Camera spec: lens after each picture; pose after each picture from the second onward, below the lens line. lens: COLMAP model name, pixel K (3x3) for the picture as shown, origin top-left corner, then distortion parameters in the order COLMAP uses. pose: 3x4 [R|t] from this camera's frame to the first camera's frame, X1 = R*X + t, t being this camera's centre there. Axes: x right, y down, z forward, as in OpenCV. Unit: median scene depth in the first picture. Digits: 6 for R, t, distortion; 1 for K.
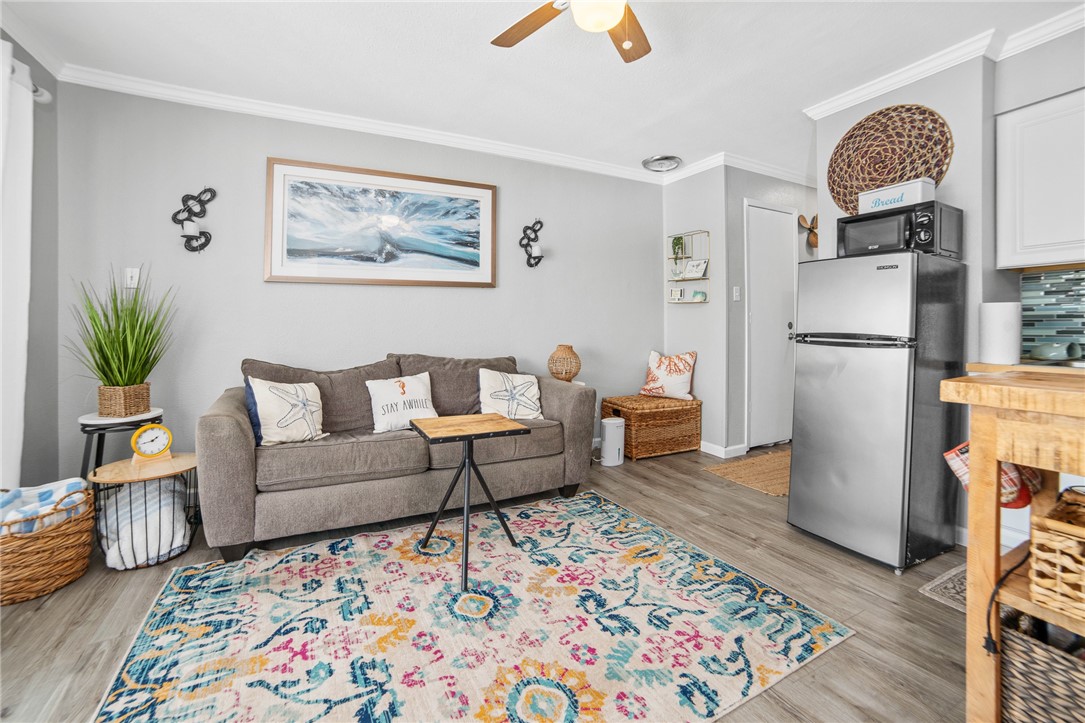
lens RADIAL K [[468.7, 0, 524.2], [0, 468.7, 308.6], [0, 0, 1]] dist [-0.090920, 0.030198]
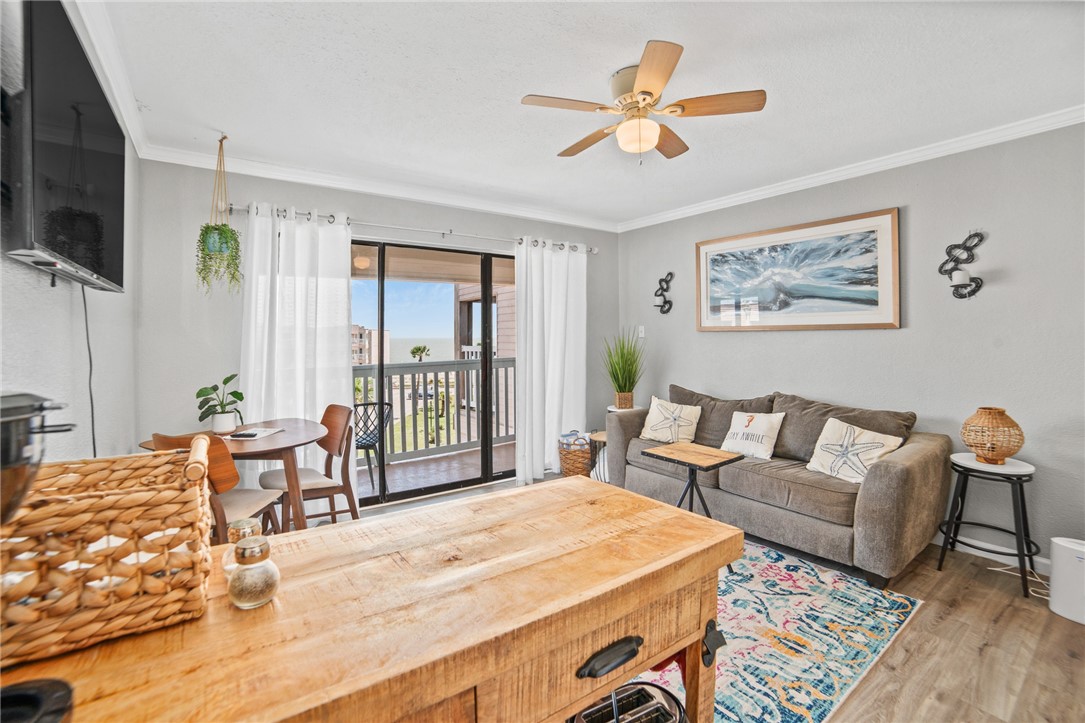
lens RADIAL K [[461.9, 0, 541.4], [0, 461.9, 328.7], [0, 0, 1]] dist [-0.087047, 0.027918]
pose [[0.175495, -0.015302, -0.984361, 0.977911], [0.030176, 0.999493, -0.010158, -0.088106], [0.984018, -0.027921, 0.175868, 0.352996]]
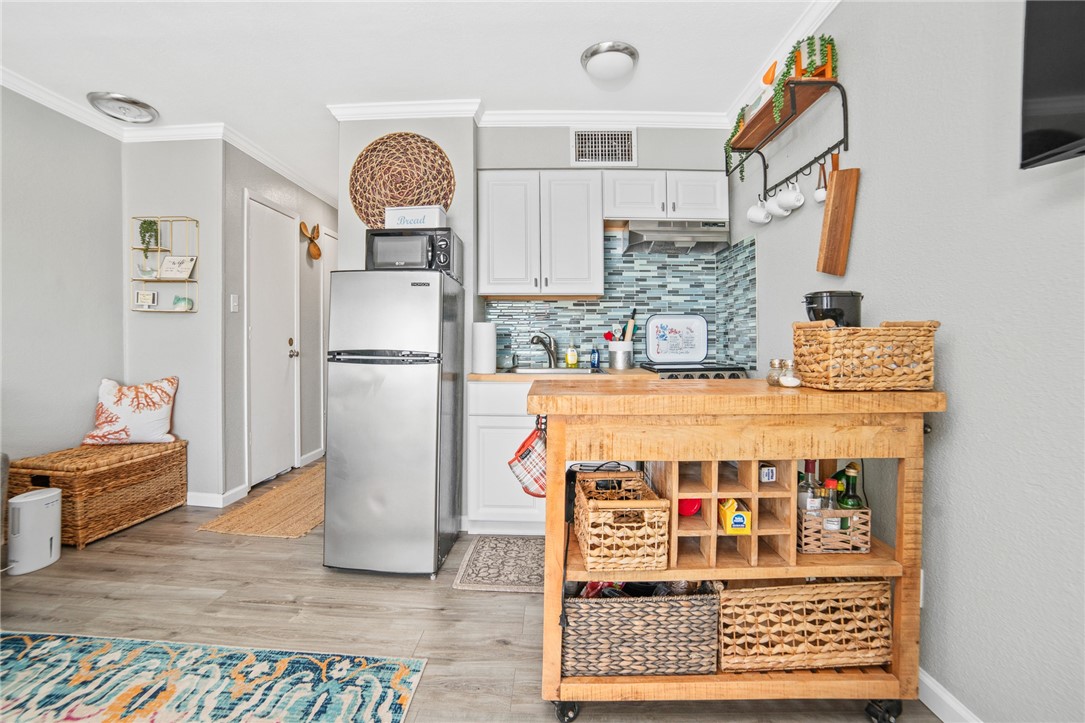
lens RADIAL K [[485.6, 0, 546.2], [0, 485.6, 332.6], [0, 0, 1]] dist [-0.086507, 0.020090]
pose [[0.473049, 0.012368, 0.880950, -0.022312], [-0.027980, 0.999608, 0.000991, 0.006118], [-0.880592, -0.025117, 0.473209, 0.202299]]
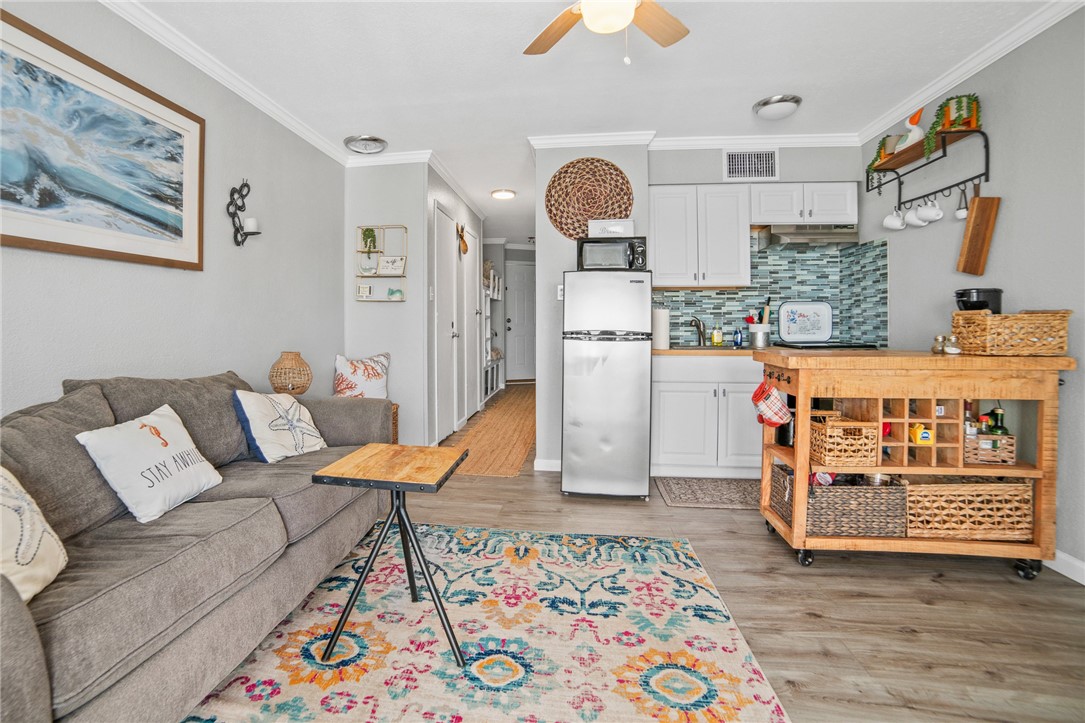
lens RADIAL K [[520.2, 0, 478.6], [0, 520.2, 326.4], [0, 0, 1]] dist [-0.102463, 0.031189]
pose [[0.599008, -0.007137, 0.800711, -0.647207], [-0.023095, 0.999390, 0.026185, 0.011059], [-0.800410, -0.034177, 0.598478, 0.391570]]
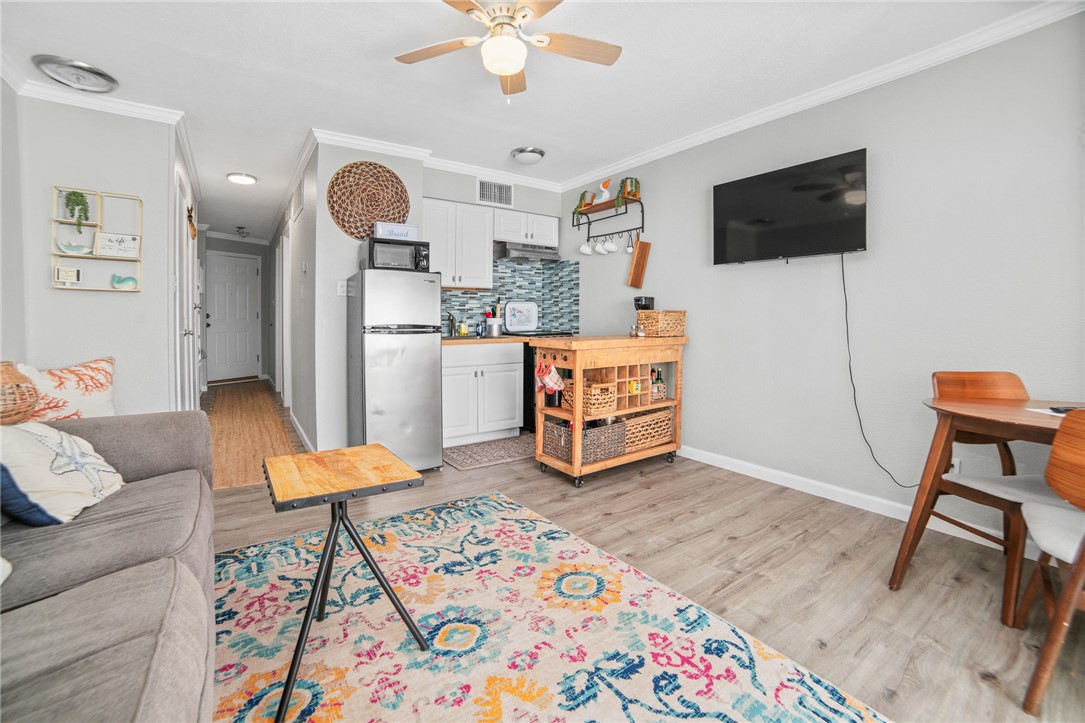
lens RADIAL K [[475.6, 0, 542.6], [0, 475.6, 323.5], [0, 0, 1]] dist [-0.114821, 0.042001]
pose [[-0.156332, -0.016284, 0.987570, -0.770796], [-0.030338, 0.999471, 0.011678, 0.018521], [-0.987239, -0.028135, -0.156744, 0.758371]]
